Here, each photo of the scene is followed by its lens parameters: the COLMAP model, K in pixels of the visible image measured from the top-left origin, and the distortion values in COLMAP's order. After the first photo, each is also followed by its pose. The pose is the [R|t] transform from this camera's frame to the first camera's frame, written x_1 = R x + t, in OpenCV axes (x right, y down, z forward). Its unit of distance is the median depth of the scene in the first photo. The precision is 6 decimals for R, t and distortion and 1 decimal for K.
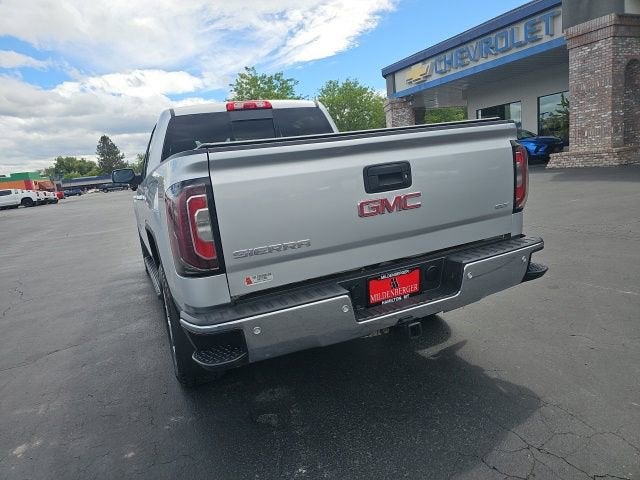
lens RADIAL K [[430.0, 0, 310.7], [0, 430.0, 245.2], [0, 0, 1]] dist [0.056207, -0.046102]
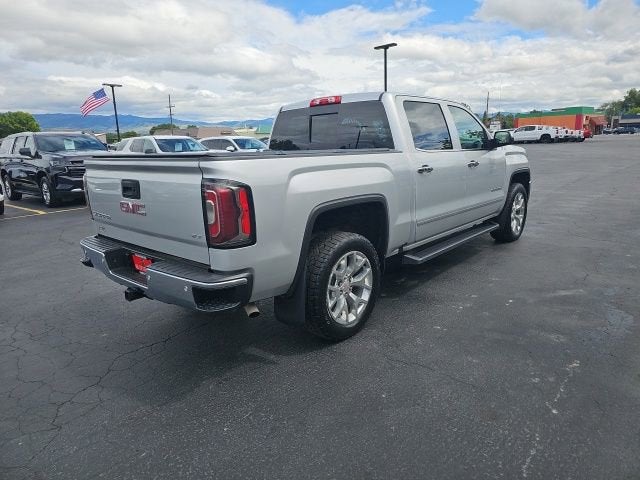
lens RADIAL K [[428.0, 0, 319.9], [0, 428.0, 234.2], [0, 0, 1]] dist [0.060687, -0.054577]
pose [[0.415814, 0.291224, -0.861561, 0.190761], [-0.180235, 0.954941, 0.235801, -0.051702], [0.891411, 0.057234, 0.449567, 0.102226]]
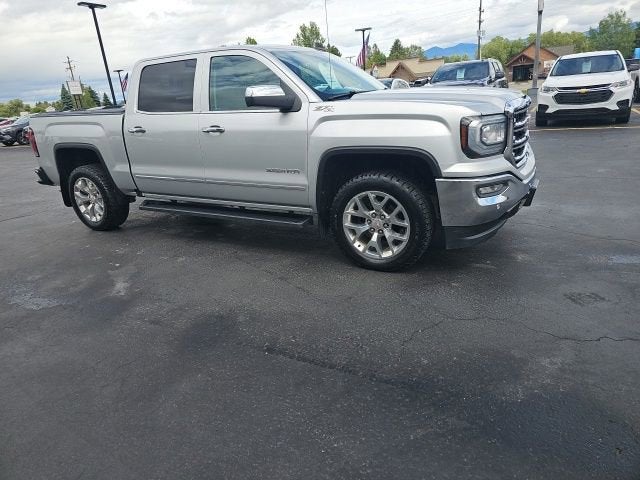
lens RADIAL K [[427.1, 0, 301.4], [0, 427.1, 232.6], [0, 0, 1]] dist [0.057793, -0.042744]
pose [[-0.807489, 0.344156, -0.479081, 0.081108], [0.068046, 0.861086, 0.503885, -0.108093], [0.585945, 0.374282, -0.718736, 0.492689]]
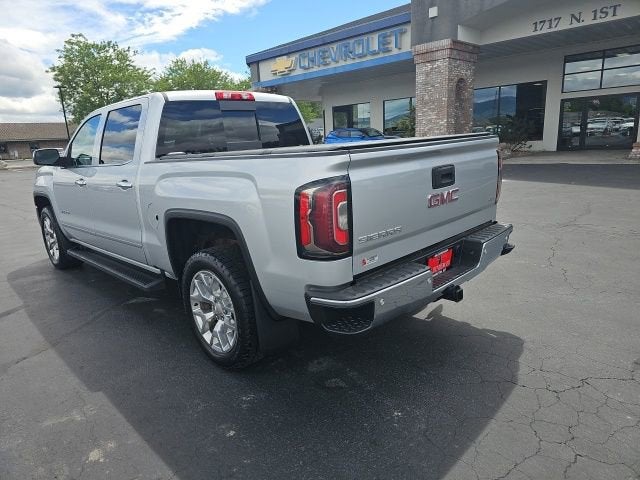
lens RADIAL K [[429.5, 0, 321.4], [0, 429.5, 240.1], [0, 0, 1]] dist [0.055657, -0.053342]
pose [[0.929329, -0.025803, 0.368350, -0.069722], [0.018496, 0.999556, 0.023356, -0.000782], [-0.368789, -0.014892, 0.929394, -0.005838]]
